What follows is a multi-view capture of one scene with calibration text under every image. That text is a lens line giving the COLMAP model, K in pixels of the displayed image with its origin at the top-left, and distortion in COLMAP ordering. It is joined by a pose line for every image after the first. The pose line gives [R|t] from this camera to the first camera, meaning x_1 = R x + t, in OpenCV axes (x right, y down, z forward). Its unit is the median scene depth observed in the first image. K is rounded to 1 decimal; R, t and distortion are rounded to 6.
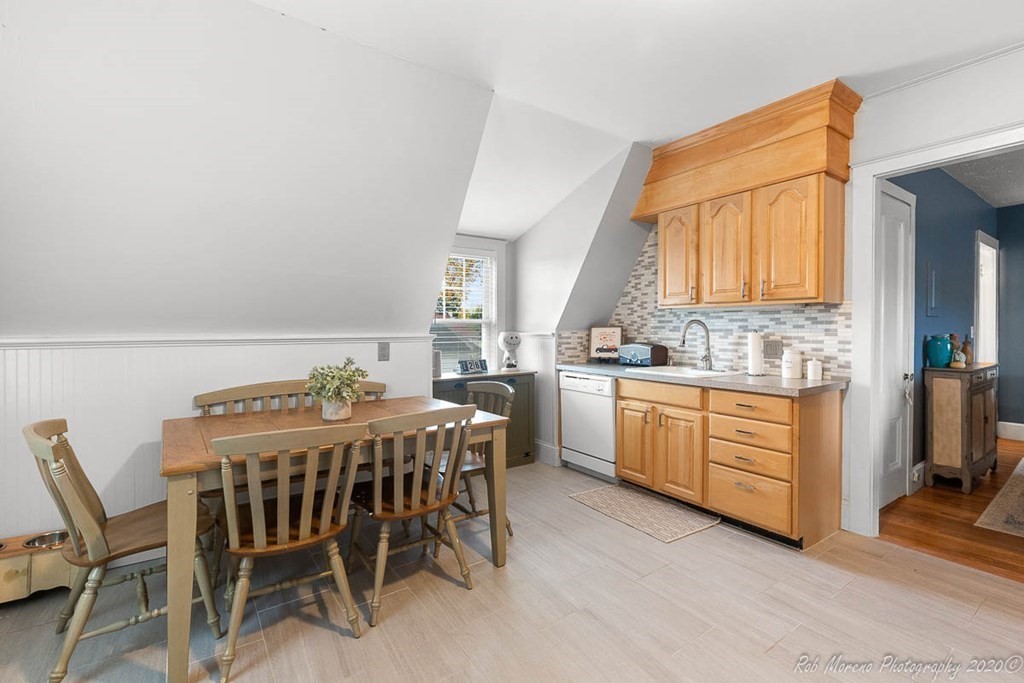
lens RADIAL K [[463.4, 0, 513.2], [0, 463.4, 335.2], [0, 0, 1]] dist [0.004052, -0.000321]
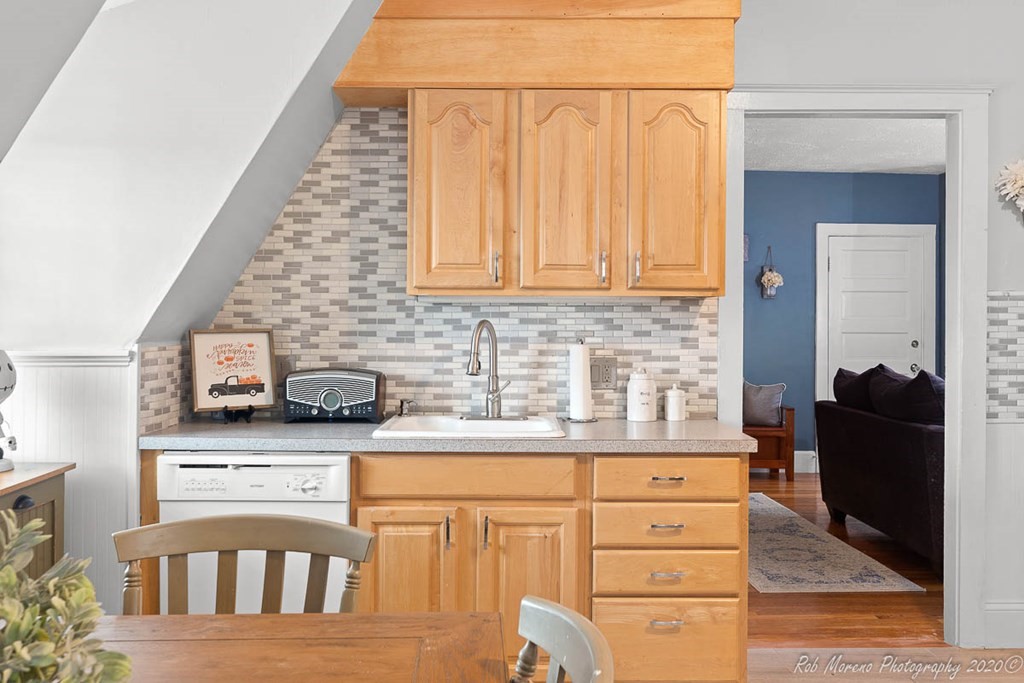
lens RADIAL K [[898.5, 0, 515.7], [0, 898.5, 325.9], [0, 0, 1]] dist [-0.001203, 0.006186]
pose [[0.561481, -0.002444, 0.827486, -0.395845], [0.007874, 0.999966, -0.002389, -0.024532], [-0.827452, 0.007858, 0.561481, 0.439238]]
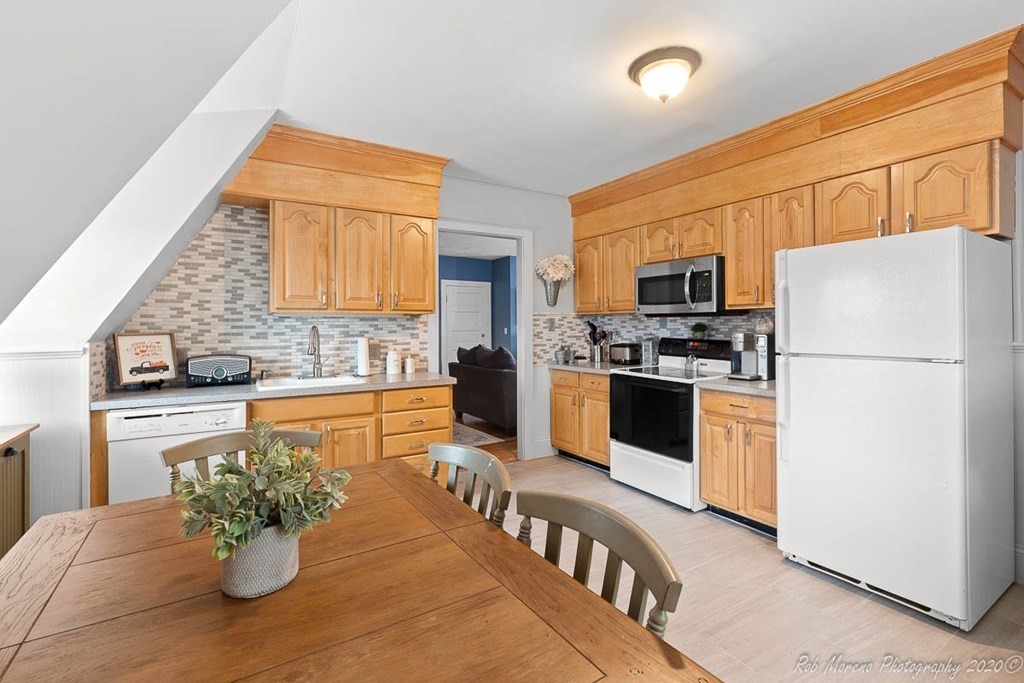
lens RADIAL K [[463.4, 0, 513.6], [0, 463.4, 327.0], [0, 0, 1]] dist [0.004052, -0.000321]
pose [[0.063395, -0.002884, 0.997984, -0.539106], [0.019976, 0.999799, 0.001621, -0.024311], [-0.997789, 0.019832, 0.063439, 0.544963]]
